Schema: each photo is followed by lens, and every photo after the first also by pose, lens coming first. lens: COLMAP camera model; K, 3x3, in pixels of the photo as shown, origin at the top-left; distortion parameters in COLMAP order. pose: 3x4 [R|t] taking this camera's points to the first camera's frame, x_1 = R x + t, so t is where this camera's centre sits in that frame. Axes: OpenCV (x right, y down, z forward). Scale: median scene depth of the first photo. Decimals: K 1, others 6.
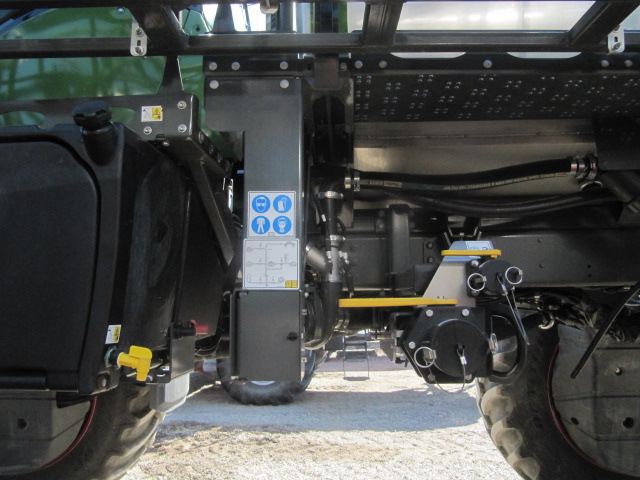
lens RADIAL K [[536.9, 0, 321.6], [0, 536.9, 245.2], [0, 0, 1]] dist [-0.057074, 0.039841]
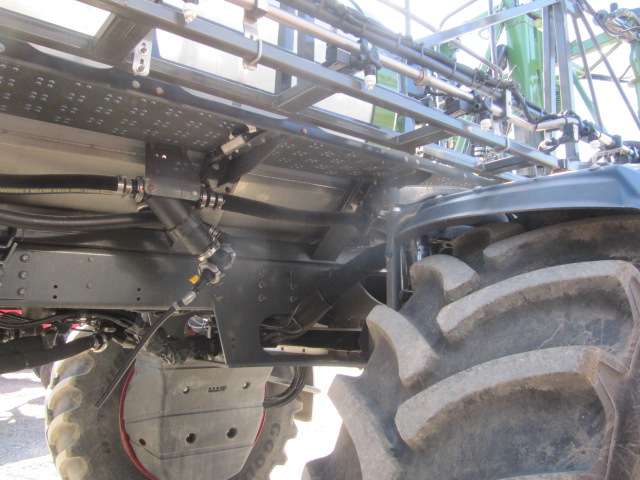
lens RADIAL K [[529.3, 0, 320.0], [0, 529.3, 240.0], [0, 0, 1]] dist [-0.047888, 0.010237]
pose [[0.780451, 0.107114, 0.615973, 0.130969], [-0.080117, 0.994226, -0.071381, -0.007857], [-0.620063, 0.006360, 0.784526, 0.013557]]
